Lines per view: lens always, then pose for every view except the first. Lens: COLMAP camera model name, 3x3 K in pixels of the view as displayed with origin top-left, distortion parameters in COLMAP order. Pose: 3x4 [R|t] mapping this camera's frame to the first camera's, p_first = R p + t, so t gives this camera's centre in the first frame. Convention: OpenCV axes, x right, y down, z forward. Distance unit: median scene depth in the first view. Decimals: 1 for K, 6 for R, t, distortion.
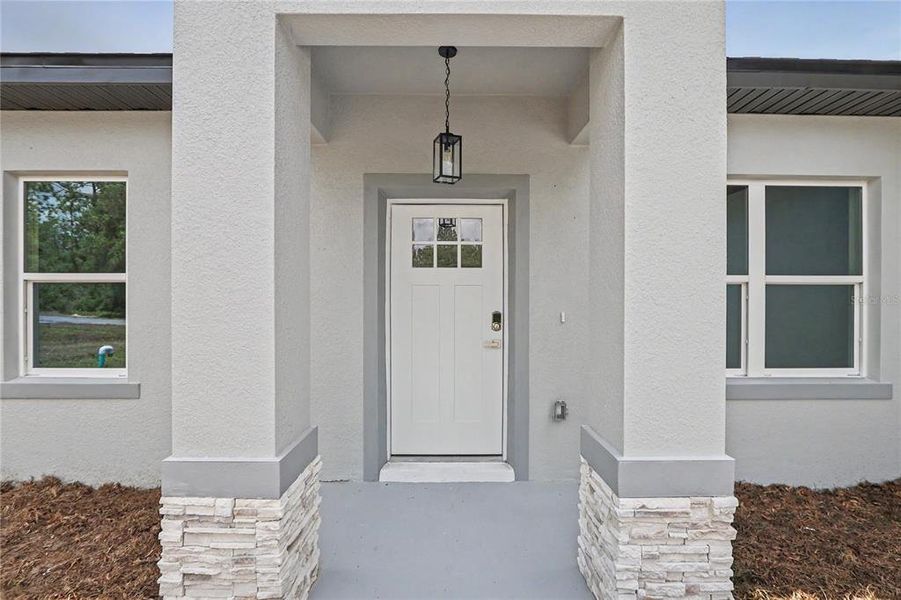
lens RADIAL K [[434.1, 0, 451.6], [0, 434.1, 282.1], [0, 0, 1]] dist [-0.003935, -0.000664]
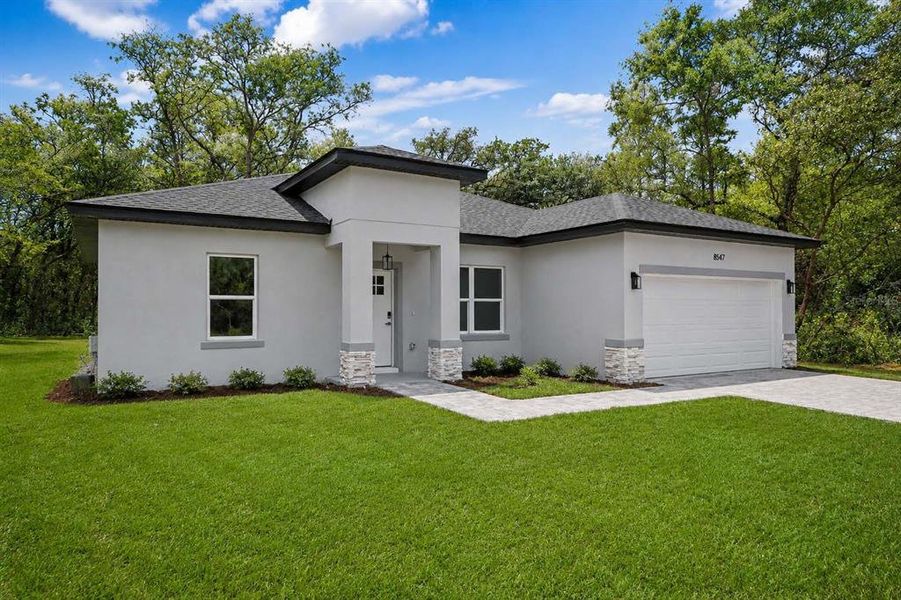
lens RADIAL K [[585.8, 0, 450.3], [0, 585.8, 306.8], [0, 0, 1]] dist [-0.005069, 0.005563]
pose [[0.864628, -0.000454, 0.502412, -1.427235], [0.005907, 0.999940, -0.009261, 0.078048], [-0.502377, 0.010975, 0.864579, -2.377921]]
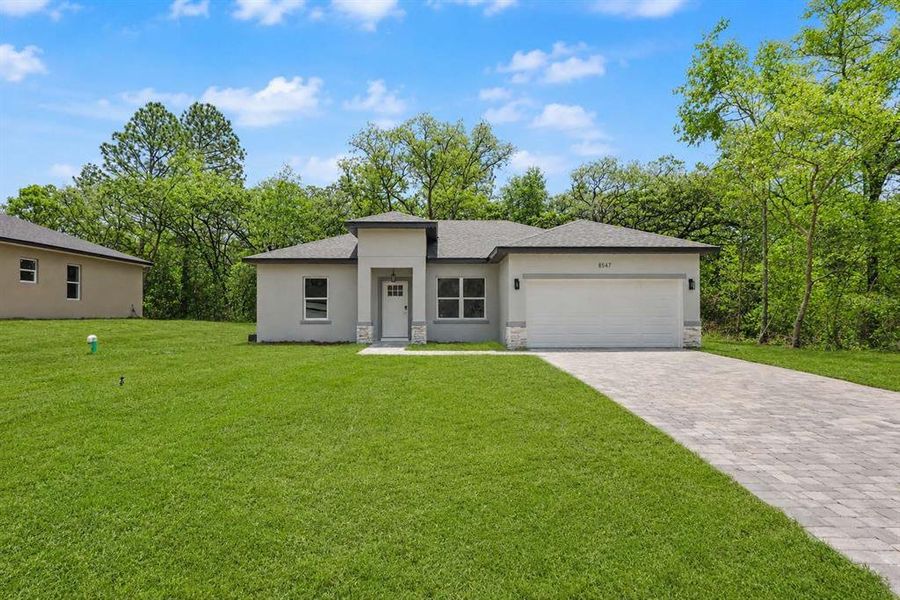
lens RADIAL K [[585.1, 0, 452.9], [0, 585.1, 293.7], [0, 0, 1]] dist [-0.005069, 0.005563]
pose [[0.999986, -0.004234, -0.003258, 0.635670], [0.004096, 0.999142, -0.041208, 0.203122], [0.003430, 0.041194, 0.999145, -5.286906]]
